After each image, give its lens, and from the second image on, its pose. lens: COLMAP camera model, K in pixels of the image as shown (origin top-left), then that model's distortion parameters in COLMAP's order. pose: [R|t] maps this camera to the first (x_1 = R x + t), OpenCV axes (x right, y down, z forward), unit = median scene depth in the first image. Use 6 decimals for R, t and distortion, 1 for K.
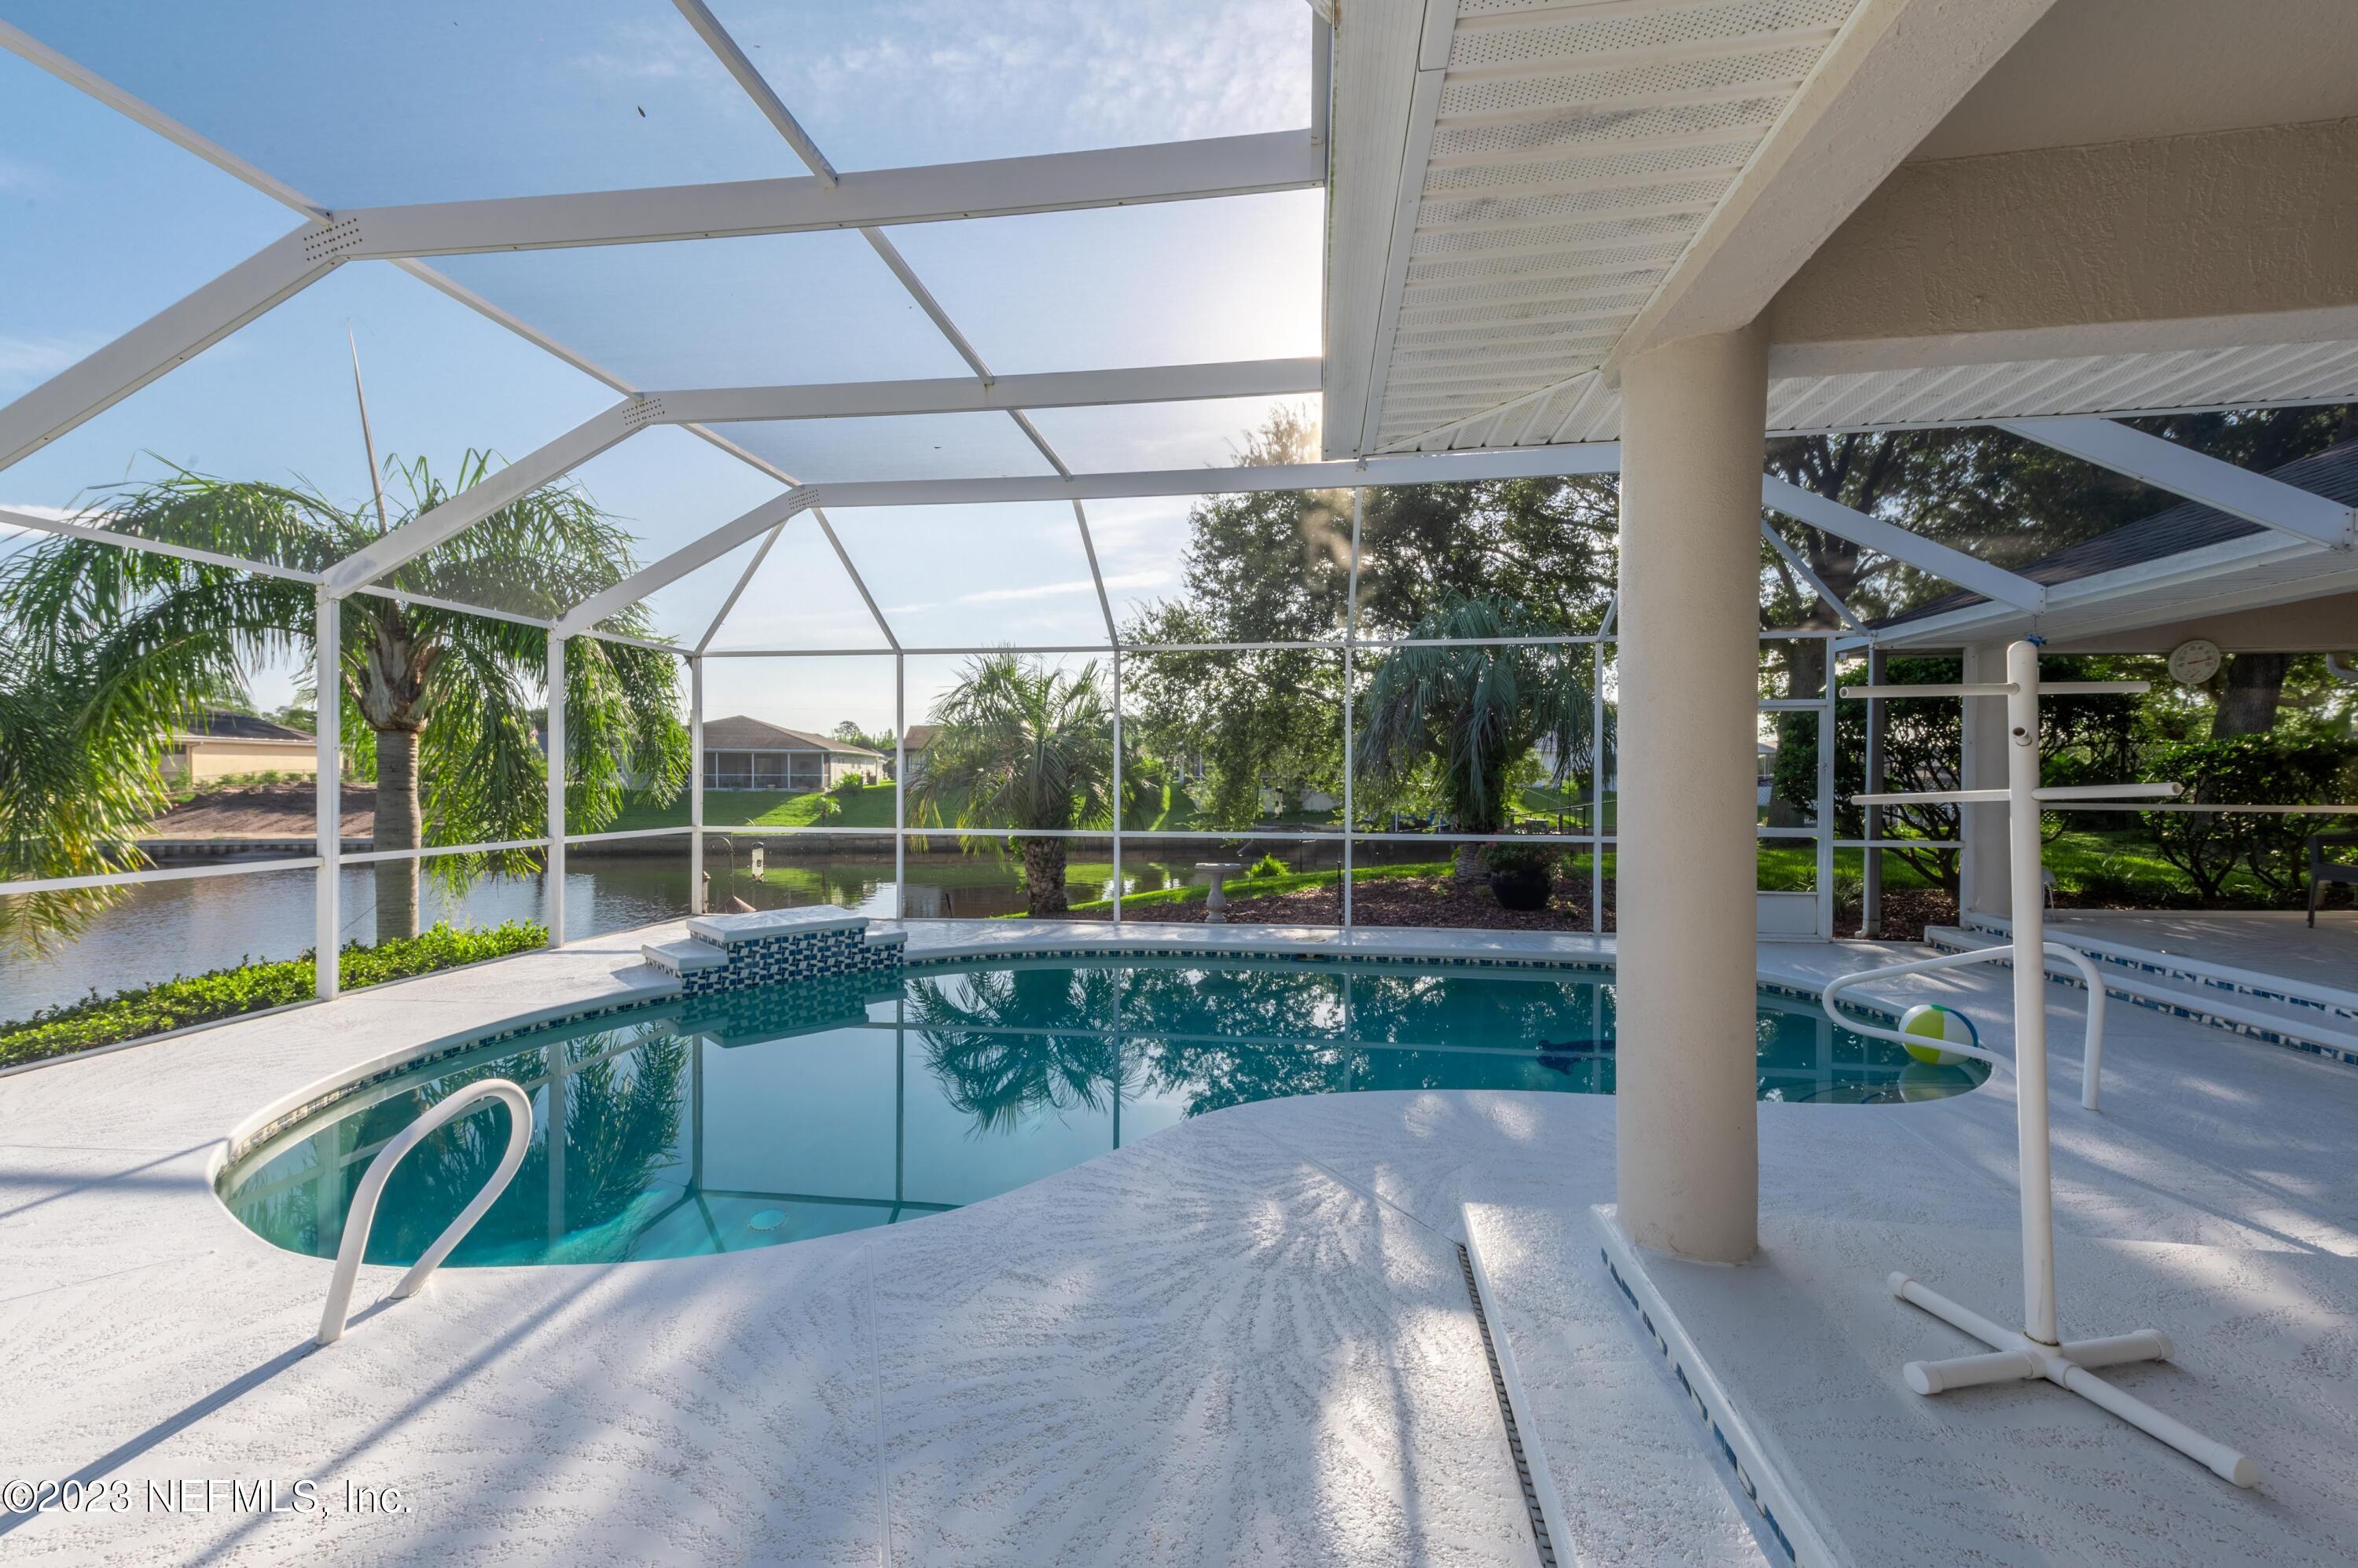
lens RADIAL K [[939.3, 0, 1197.4], [0, 939.3, 779.9], [0, 0, 1]] dist [0.020156, 0.003683]
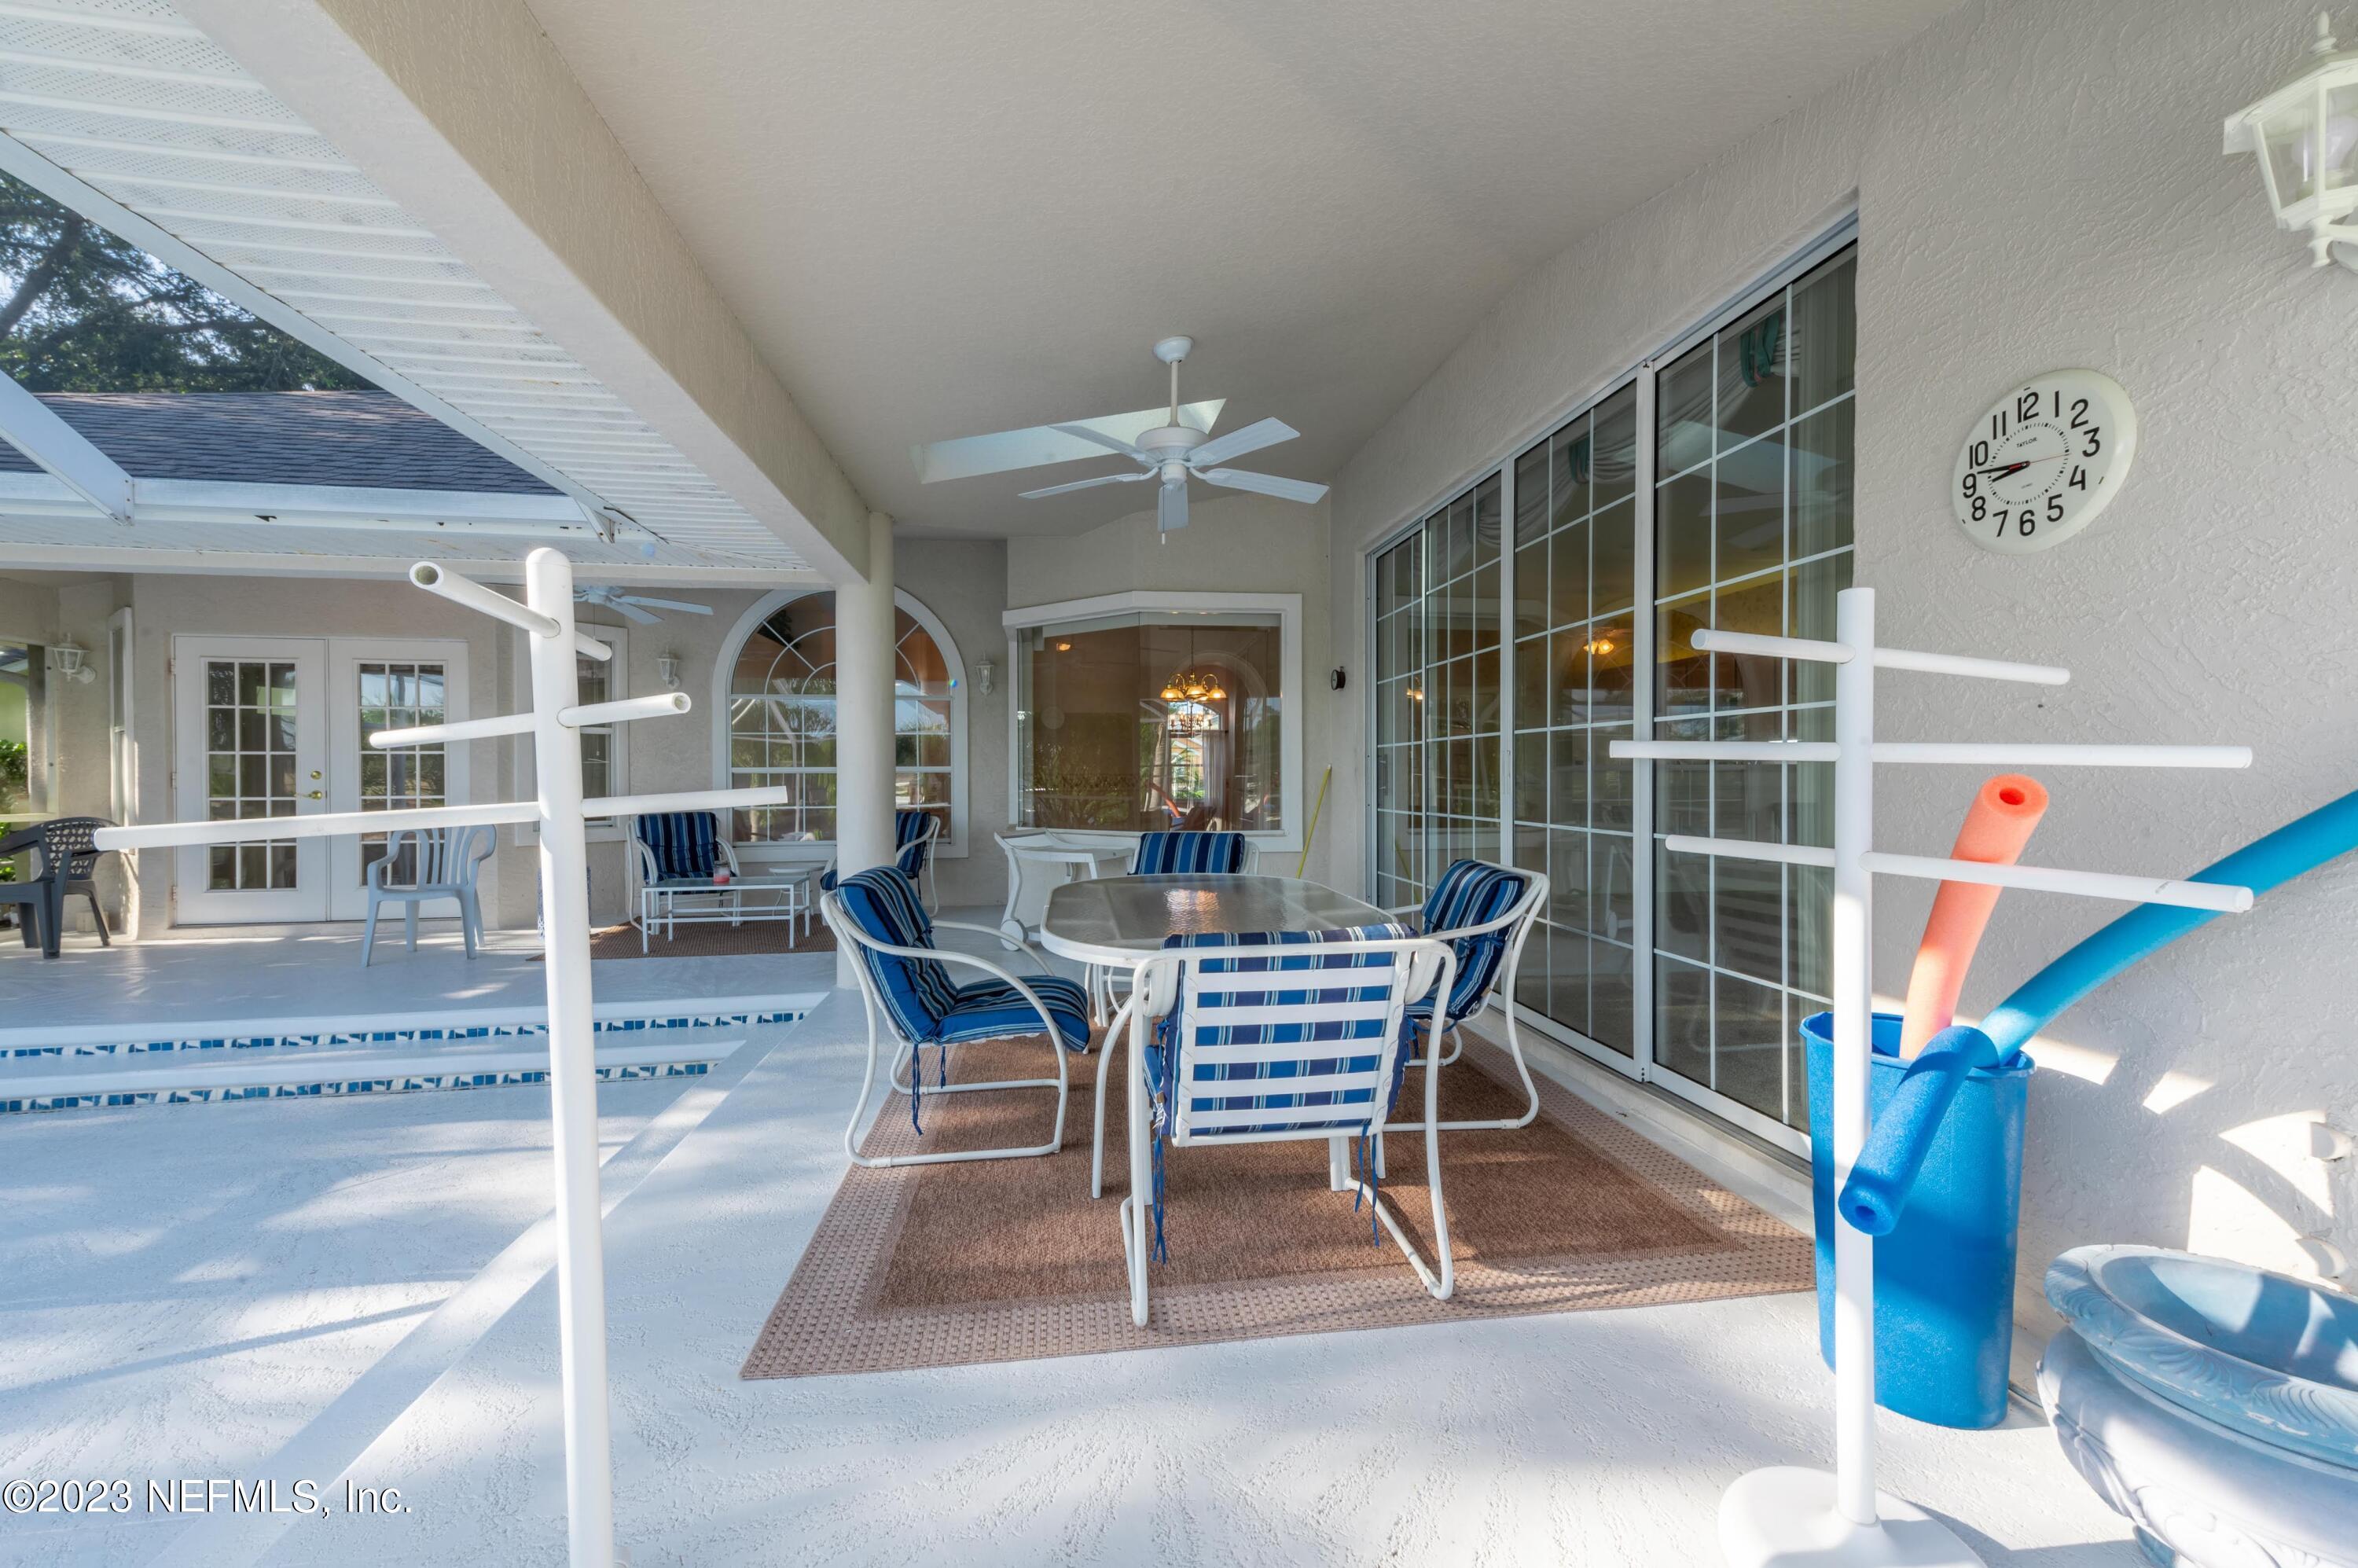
lens RADIAL K [[938.8, 0, 1179.9], [0, 938.8, 785.4], [0, 0, 1]] dist [0.006913, -0.001796]
pose [[-0.293557, -0.007217, 0.955914, 0.108006], [0.007669, 0.999922, 0.009904, -0.001099], [-0.955911, 0.010239, -0.293479, 0.432075]]
